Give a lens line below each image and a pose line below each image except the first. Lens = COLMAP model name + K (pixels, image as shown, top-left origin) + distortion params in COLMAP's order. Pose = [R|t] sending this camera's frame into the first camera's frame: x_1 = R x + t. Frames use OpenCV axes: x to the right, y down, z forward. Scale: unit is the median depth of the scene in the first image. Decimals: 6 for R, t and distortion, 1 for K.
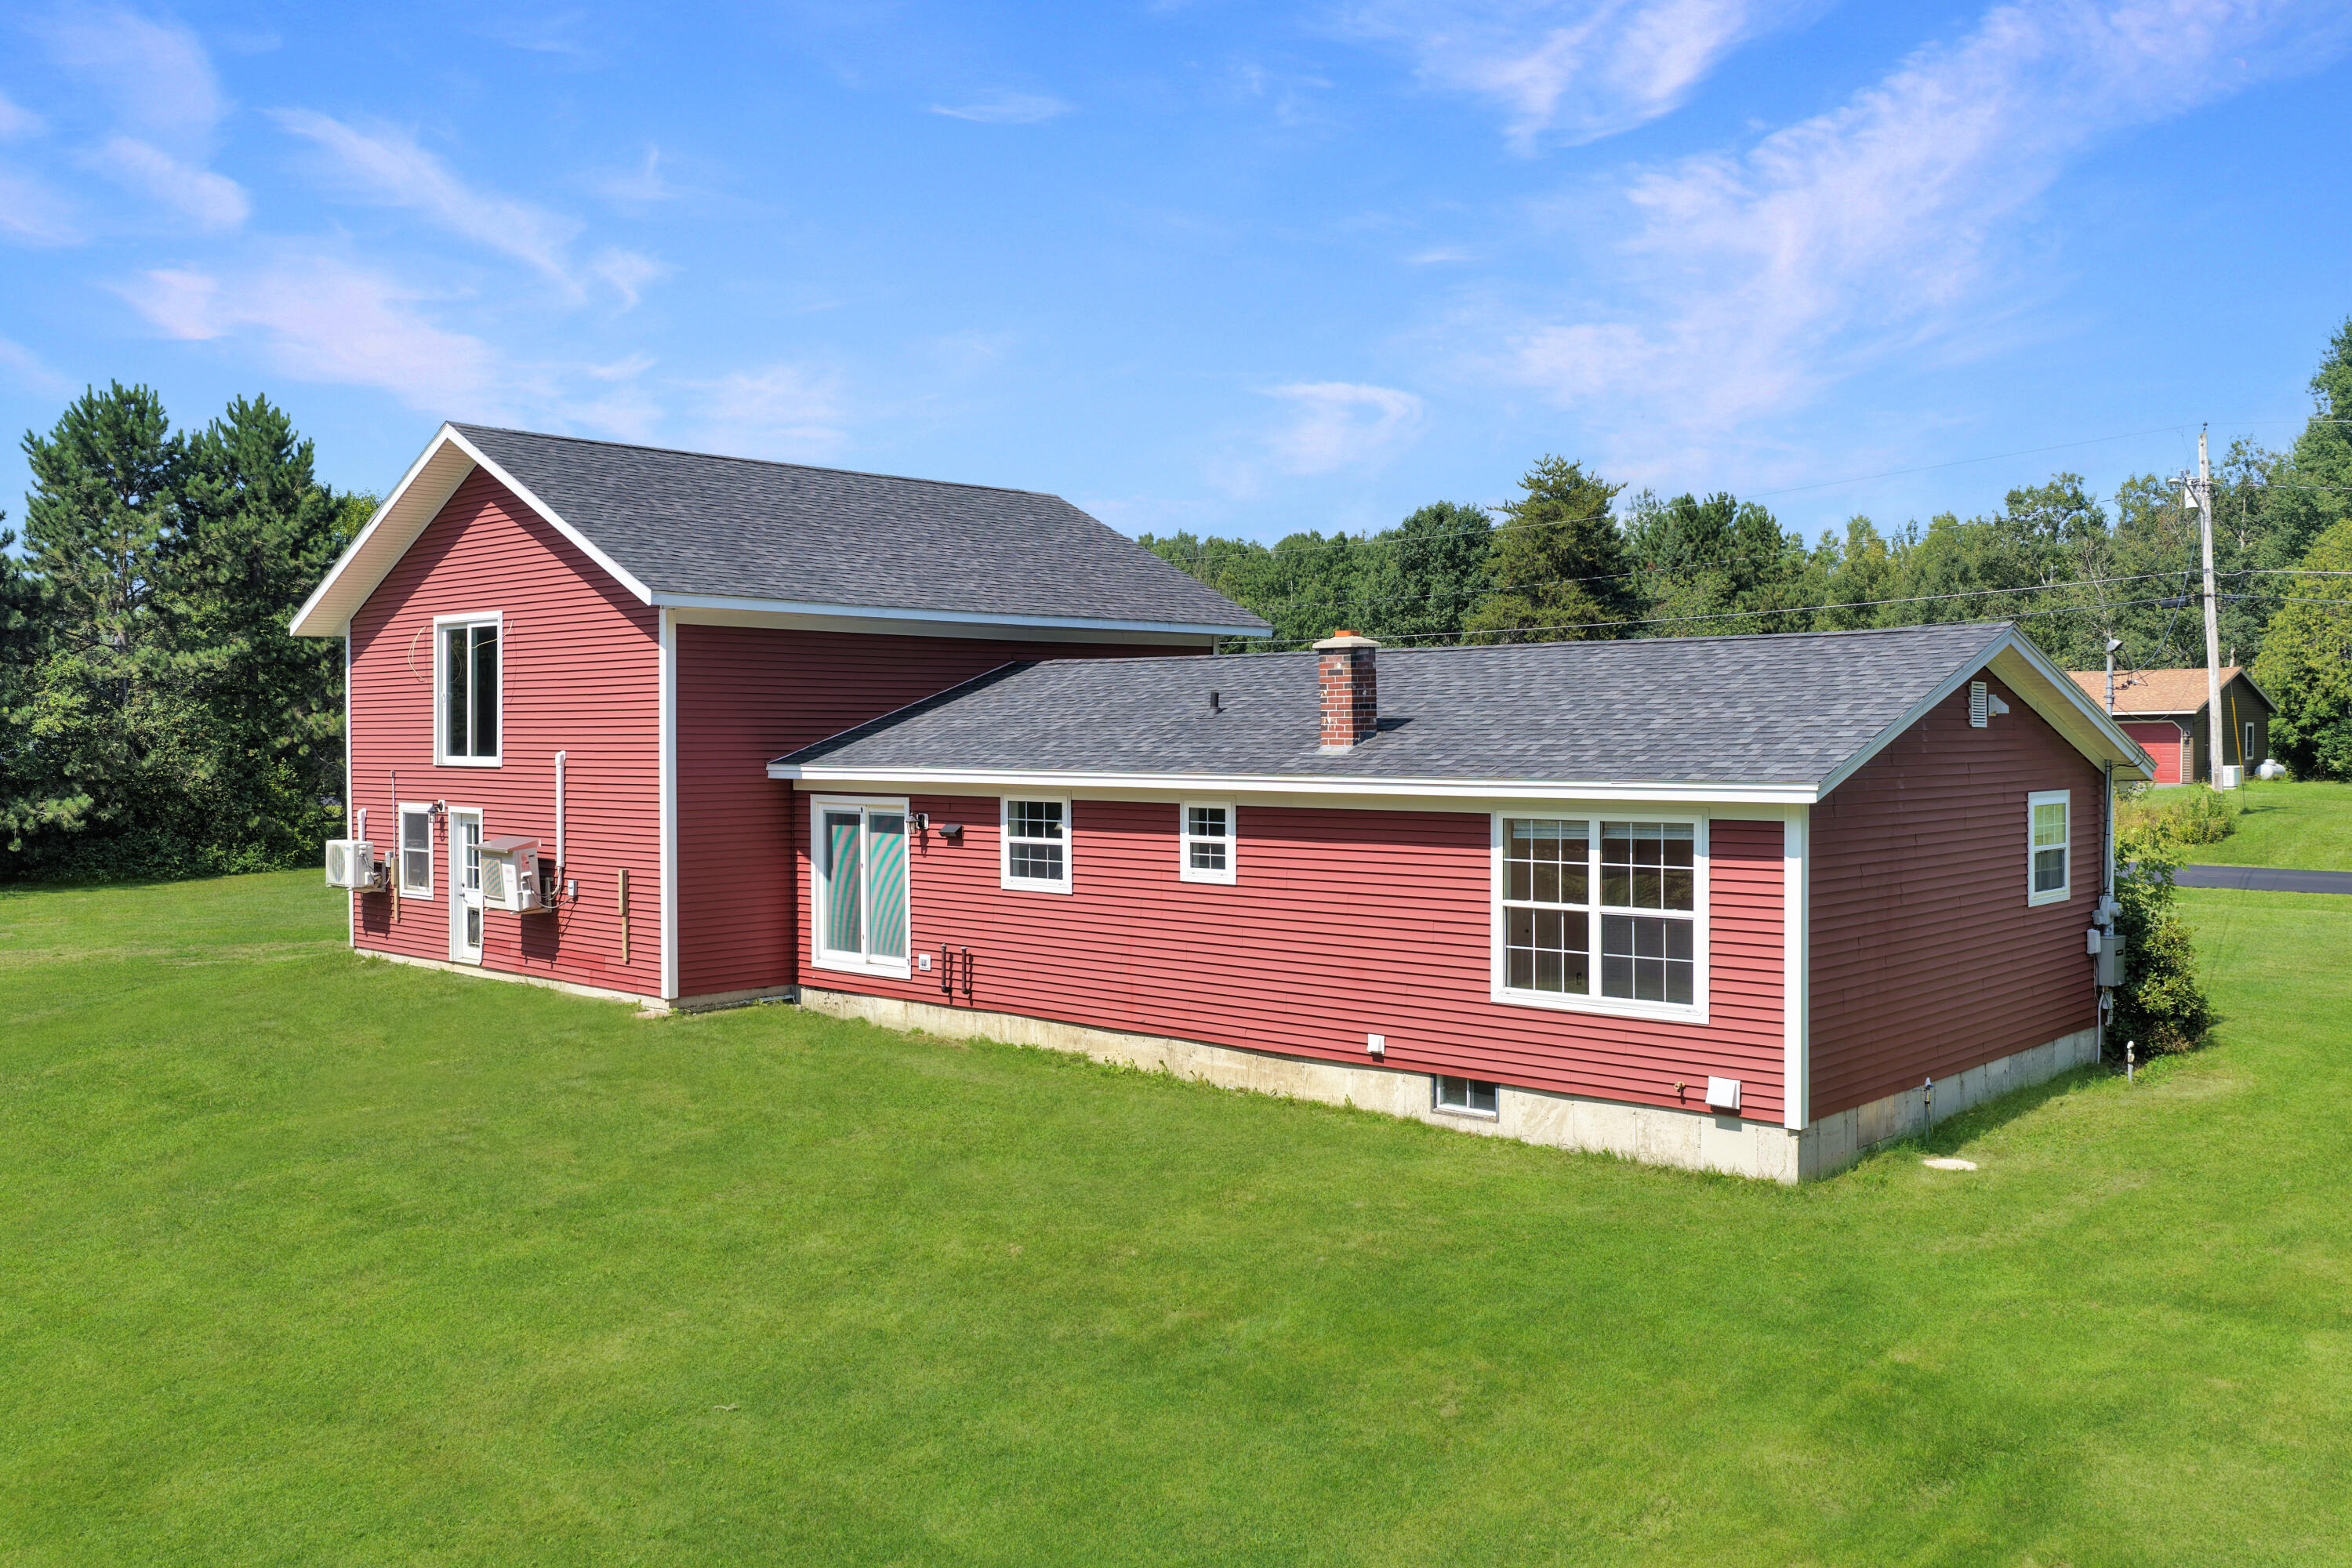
lens RADIAL K [[1958.1, 0, 1176.0], [0, 1958.1, 784.0], [0, 0, 1]] dist [-0.003836, 0.000591]
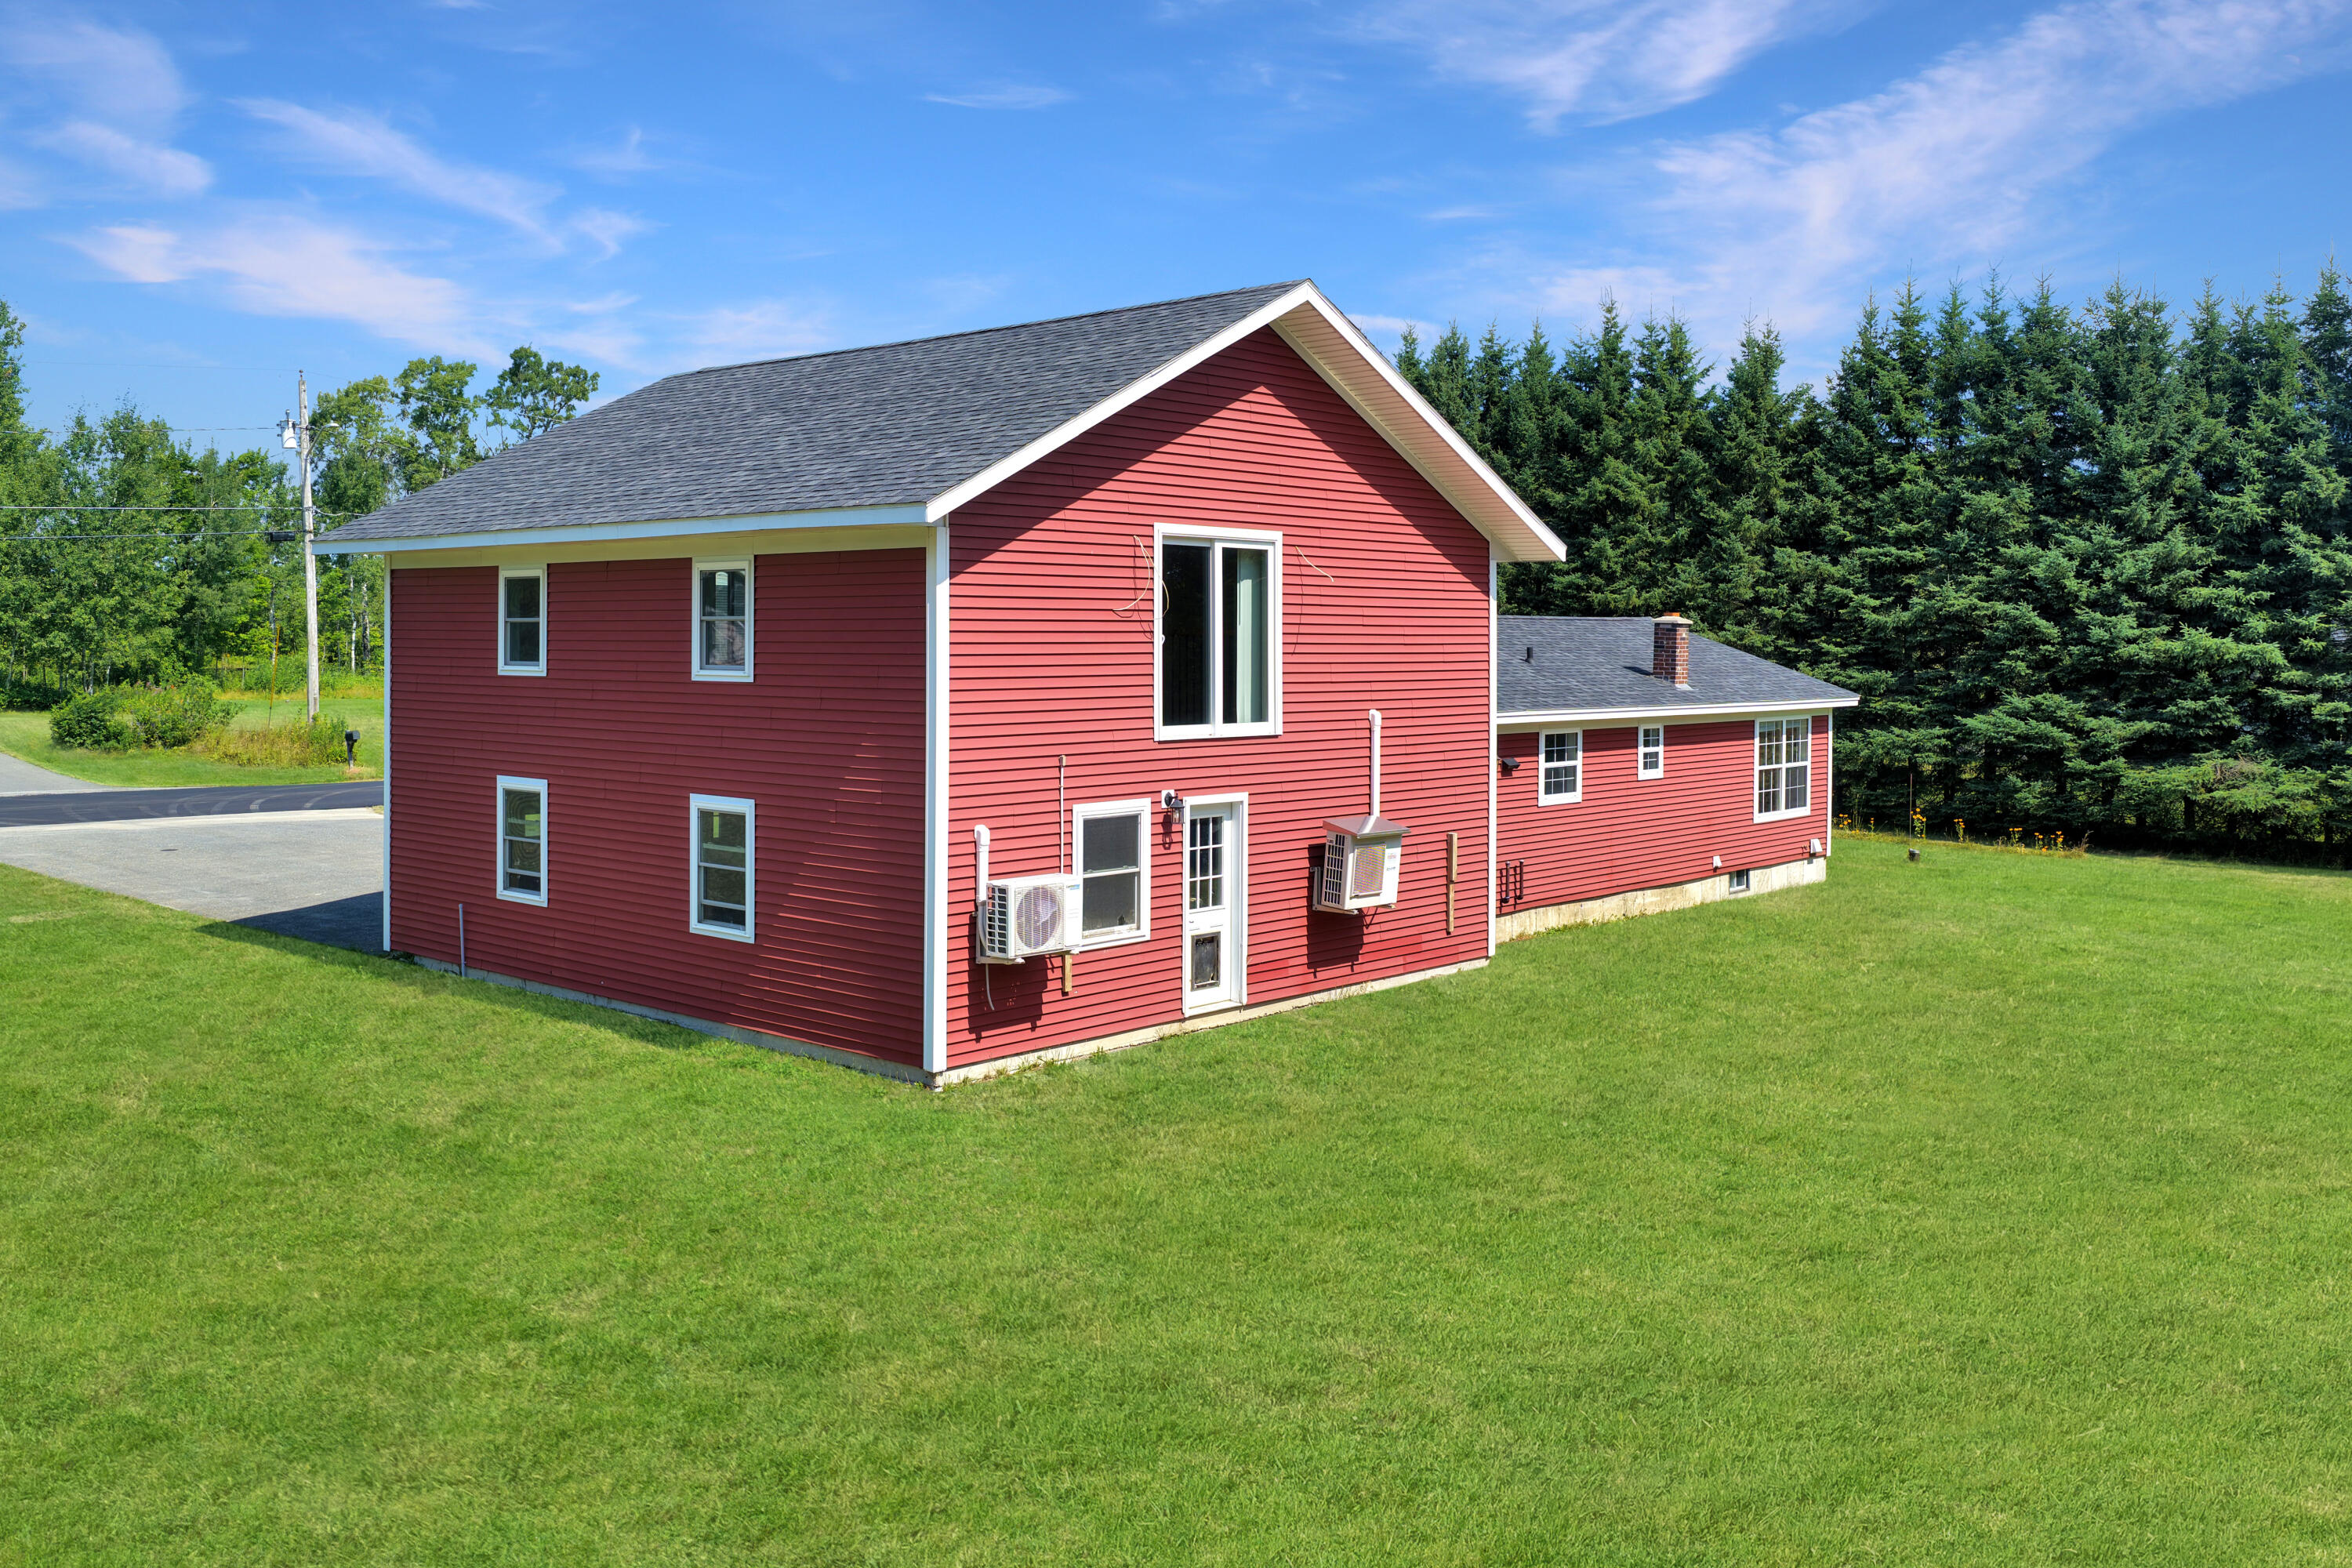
lens RADIAL K [[1997.7, 0, 1173.7], [0, 1997.7, 663.9], [0, 0, 1]] dist [-0.004704, 0.000246]
pose [[-0.019824, -0.011036, 0.999743, -1.363664], [0.020476, 0.999725, 0.011442, -0.056109], [-0.999594, 0.020698, -0.019592, 1.275656]]
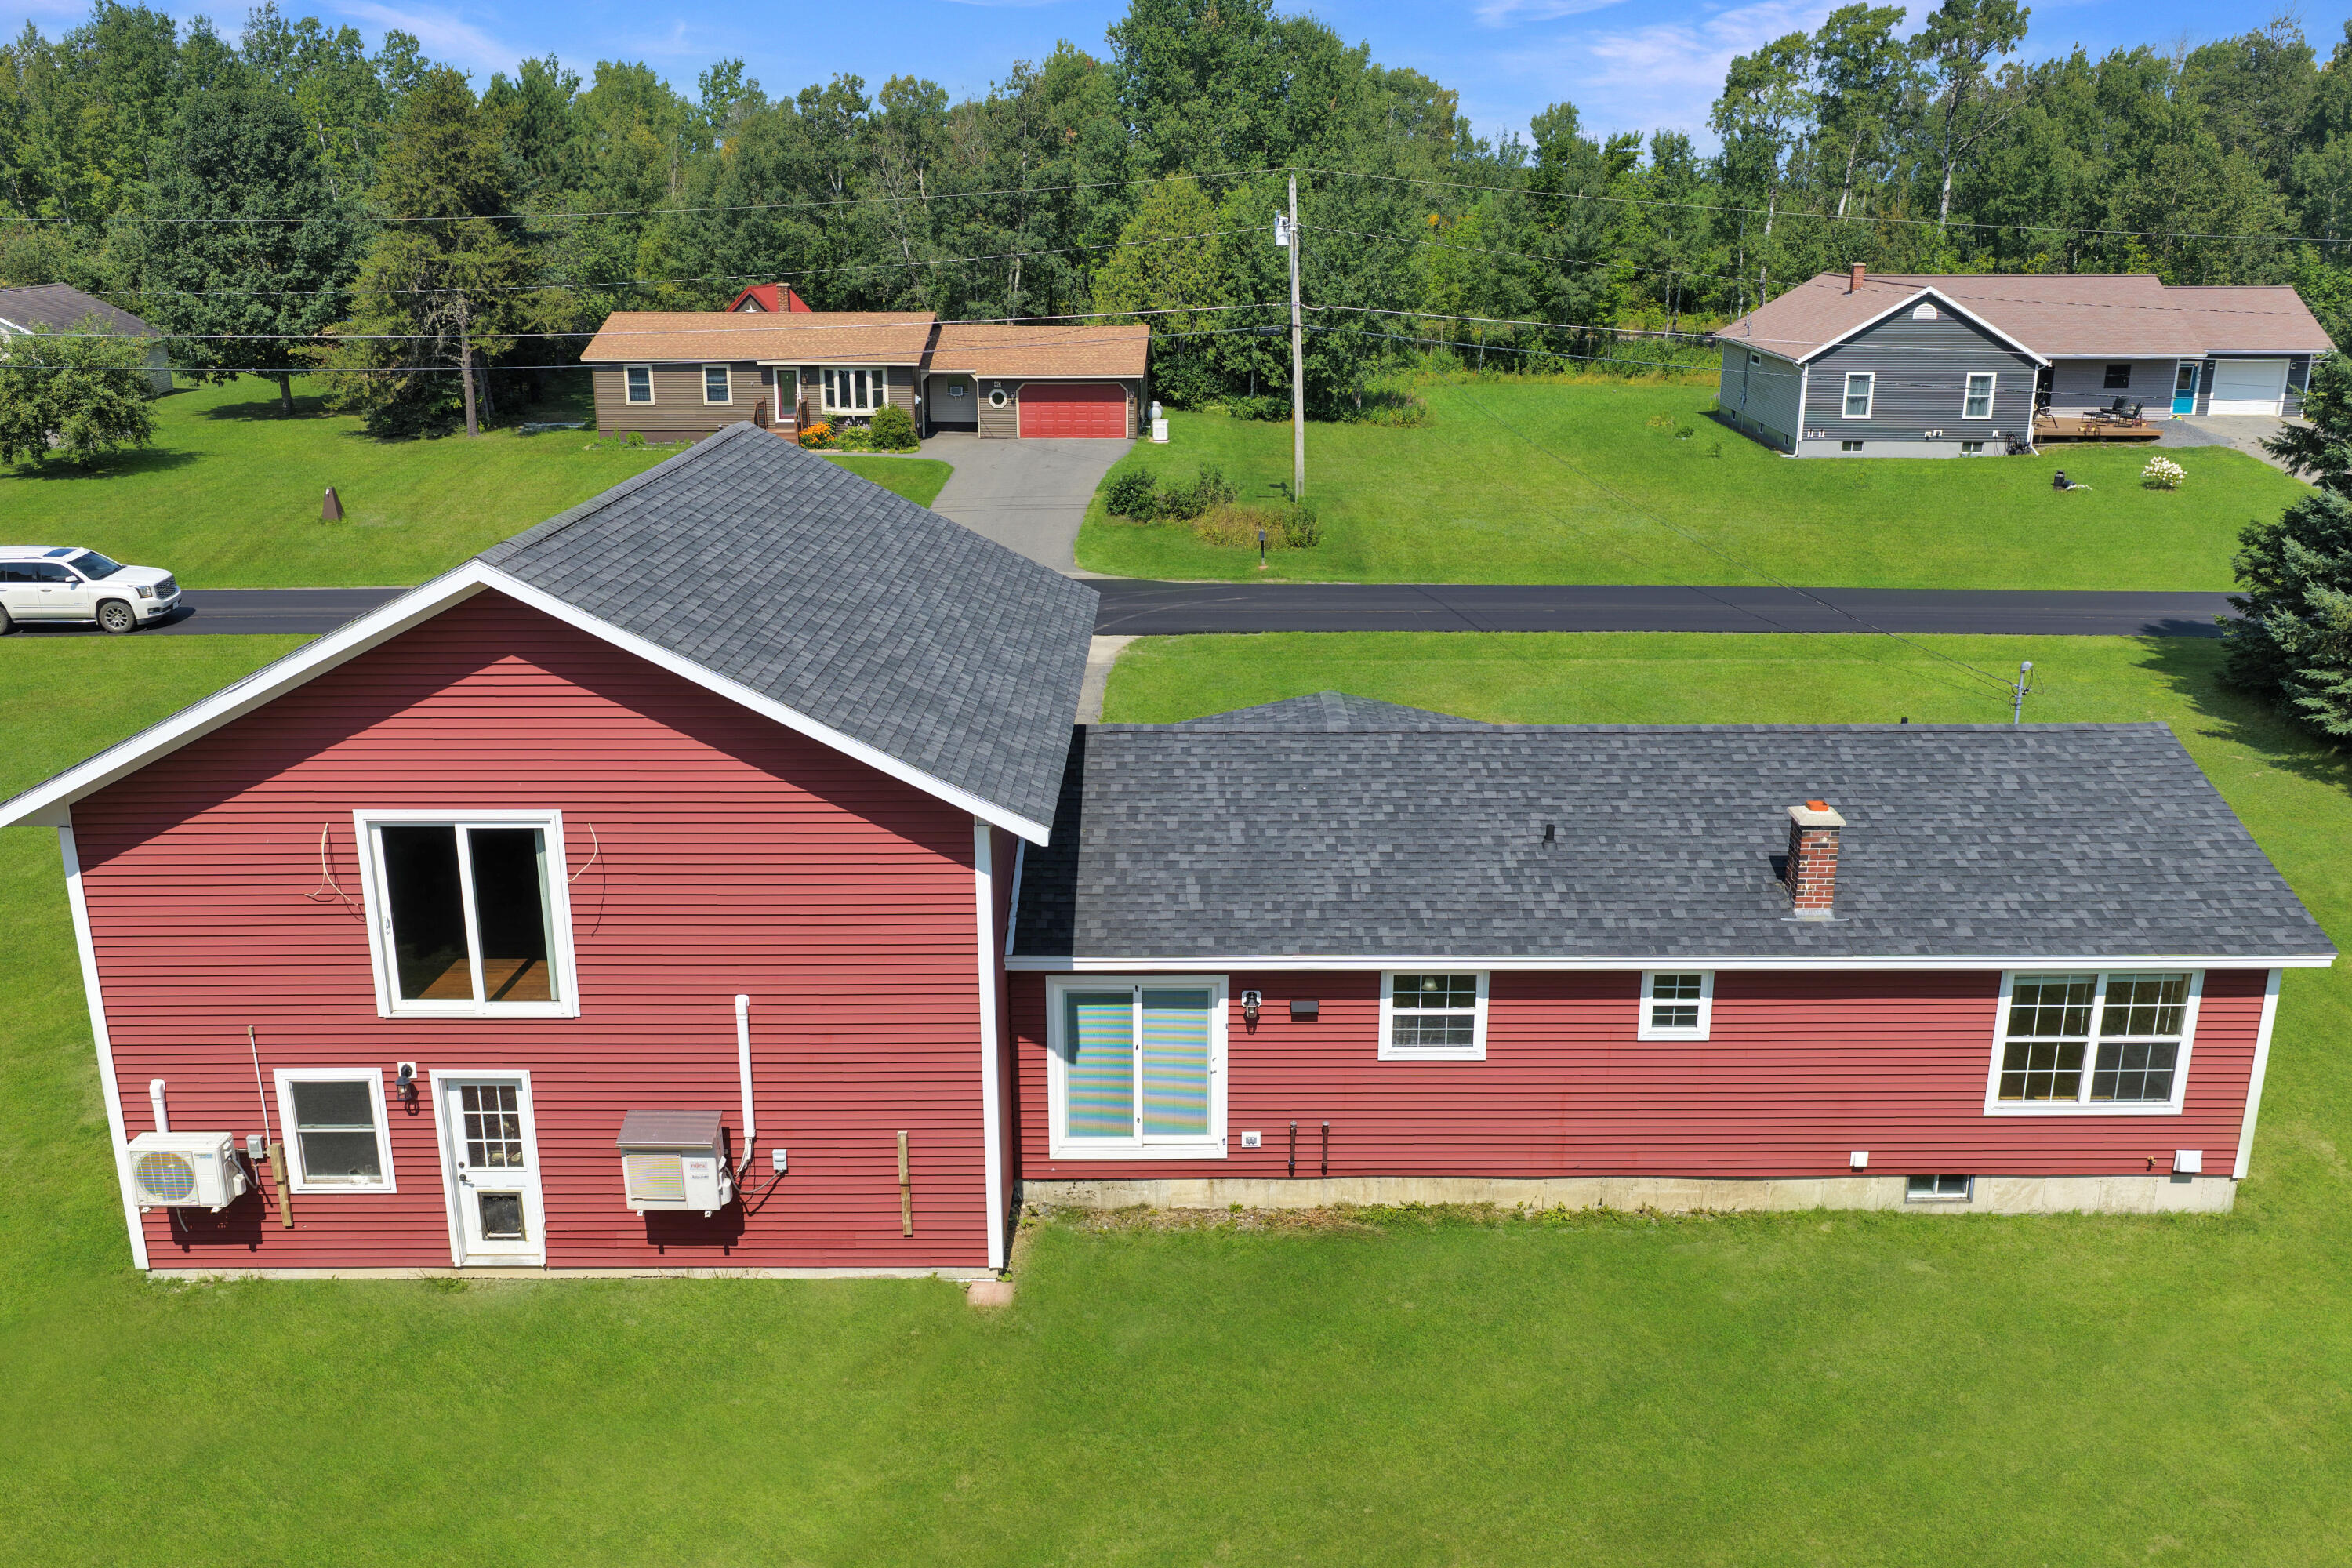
lens RADIAL K [[1958.1, 0, 1176.0], [0, 1958.1, 784.0], [0, 0, 1]] dist [-0.003836, 0.000591]
pose [[0.729282, -0.196323, 0.655442, -0.773155], [0.018651, 0.963299, 0.267783, -0.339027], [-0.683959, -0.183064, 0.706178, 0.427408]]
